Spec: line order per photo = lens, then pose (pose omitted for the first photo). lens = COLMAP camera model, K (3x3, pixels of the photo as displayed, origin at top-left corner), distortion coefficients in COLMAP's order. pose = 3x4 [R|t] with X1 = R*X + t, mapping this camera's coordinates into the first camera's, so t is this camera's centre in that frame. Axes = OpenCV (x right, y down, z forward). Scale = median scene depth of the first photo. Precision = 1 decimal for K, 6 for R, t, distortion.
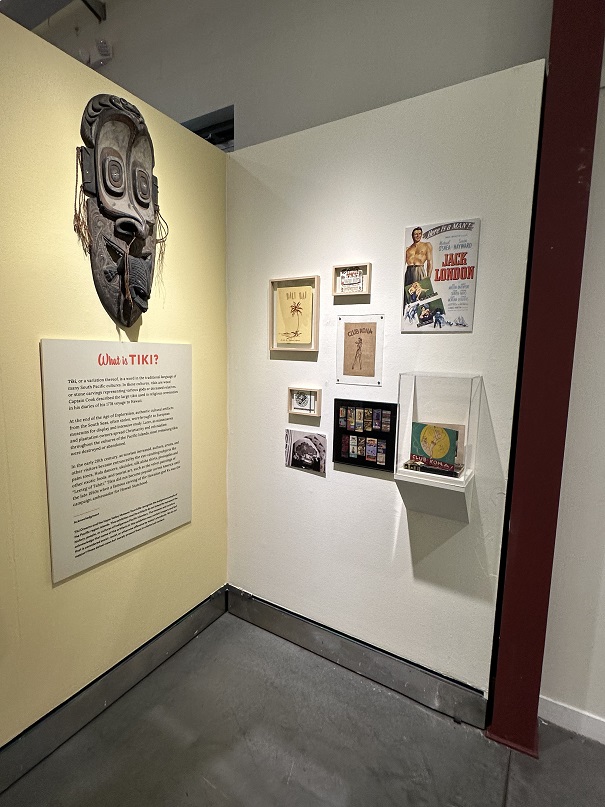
lens RADIAL K [[418.1, 0, 301.2], [0, 418.1, 404.2], [0, 0, 1]] dist [-0.003128, 0.001115]
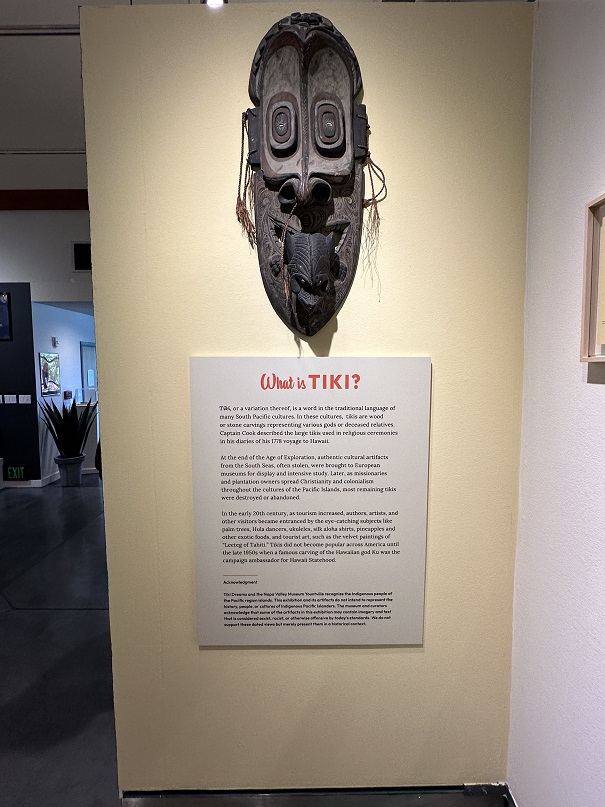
lens RADIAL K [[418.1, 0, 302.6], [0, 418.1, 401.3], [0, 0, 1]] dist [-0.003128, 0.001115]
pose [[0.509234, 0.048140, -0.859281, 0.195442], [-0.094392, 0.995535, -0.000166, -0.073470], [0.855436, 0.081194, 0.511504, 0.639531]]
